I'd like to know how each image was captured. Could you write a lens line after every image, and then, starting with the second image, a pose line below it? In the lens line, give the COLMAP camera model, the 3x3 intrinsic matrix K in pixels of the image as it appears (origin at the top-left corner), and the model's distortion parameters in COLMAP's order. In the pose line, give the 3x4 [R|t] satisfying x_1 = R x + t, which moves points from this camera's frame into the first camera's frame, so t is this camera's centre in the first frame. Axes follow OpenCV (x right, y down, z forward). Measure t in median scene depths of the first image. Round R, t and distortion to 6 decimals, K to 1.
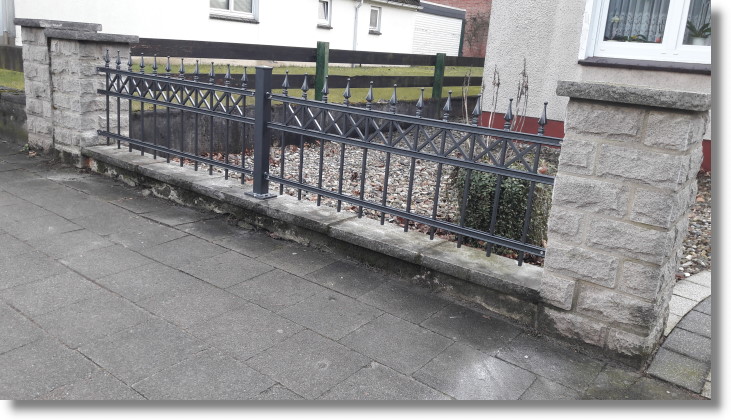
lens RADIAL K [[584.0, 0, 365.5], [0, 584.0, 210.0], [0, 0, 1]] dist [0.185842, -0.423387]
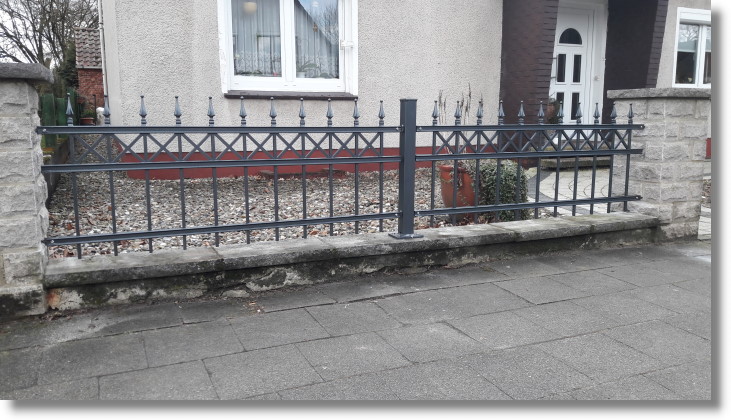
lens RADIAL K [[584.0, 0, 365.5], [0, 584.0, 210.0], [0, 0, 1]] dist [0.185842, -0.423387]
pose [[0.451469, -0.209292, 0.867394, -1.019690], [0.264815, 0.959732, 0.093739, -0.170960], [-0.852085, 0.187379, 0.488713, 0.615487]]
